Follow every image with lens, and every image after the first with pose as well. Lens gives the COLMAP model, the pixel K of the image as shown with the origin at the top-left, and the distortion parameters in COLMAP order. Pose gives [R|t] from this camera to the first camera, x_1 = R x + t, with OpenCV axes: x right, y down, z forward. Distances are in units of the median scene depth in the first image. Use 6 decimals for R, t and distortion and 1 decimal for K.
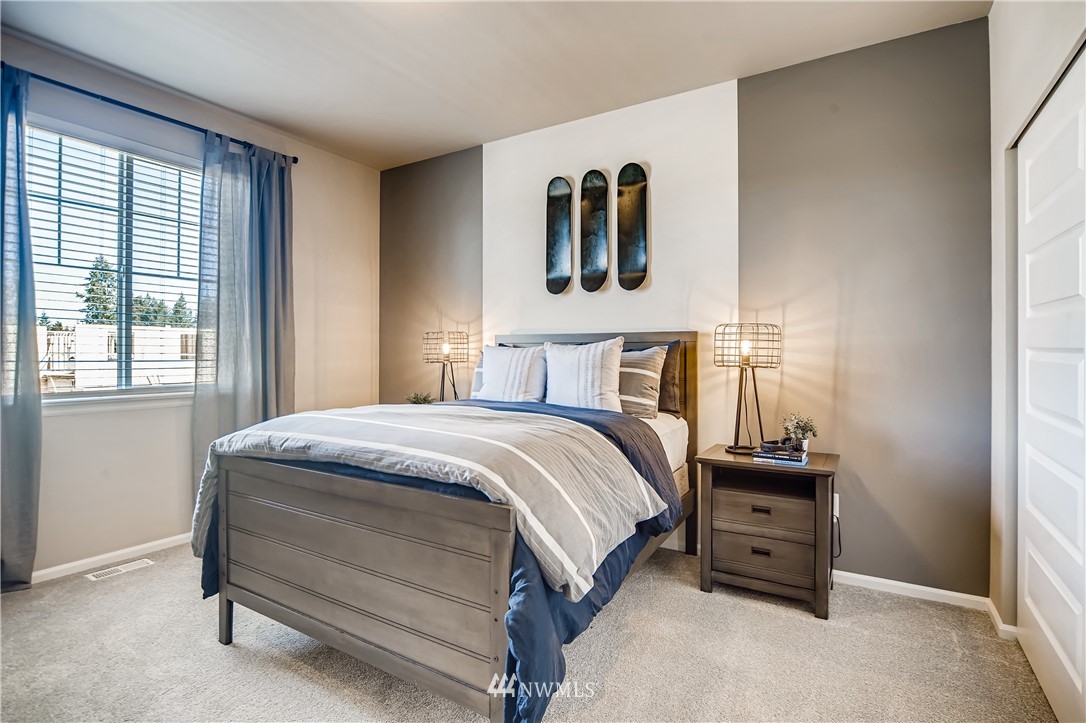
lens RADIAL K [[534.9, 0, 542.6], [0, 534.9, 358.1], [0, 0, 1]] dist [-0.000716, -0.000238]
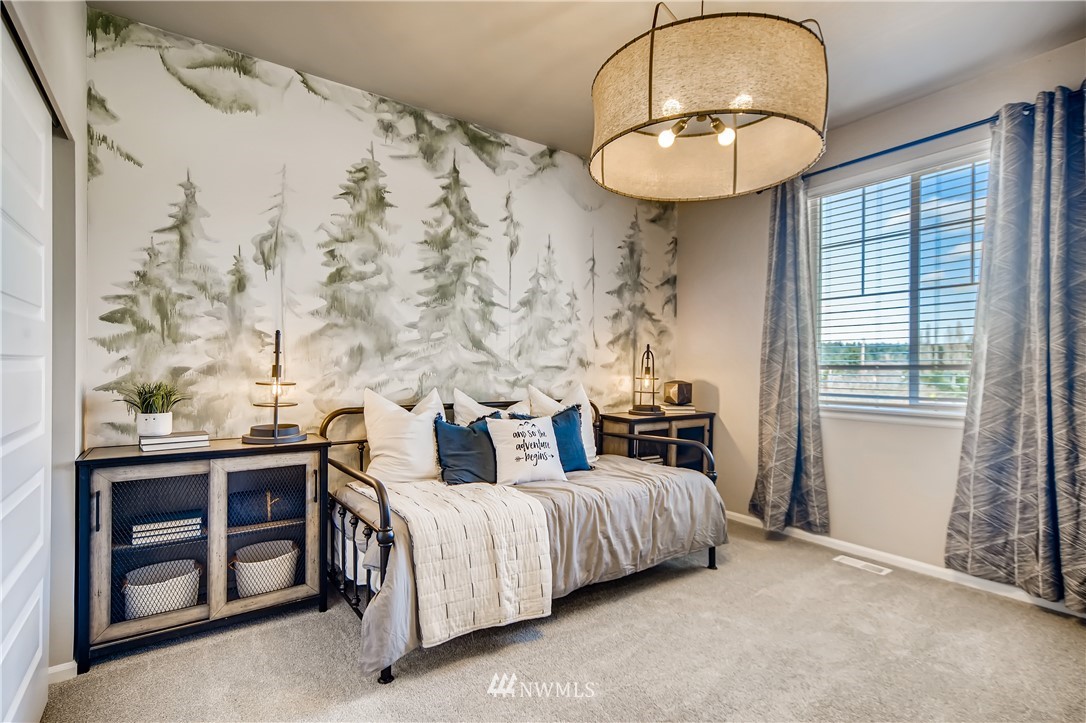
lens RADIAL K [[534.9, 0, 543.6], [0, 534.9, 365.6], [0, 0, 1]] dist [-0.000716, -0.000238]
pose [[-0.395881, -0.001425, -0.918301, 0.461902], [-0.006056, 0.999981, 0.001059, -0.012316], [0.918282, 0.005981, -0.395882, 0.785013]]
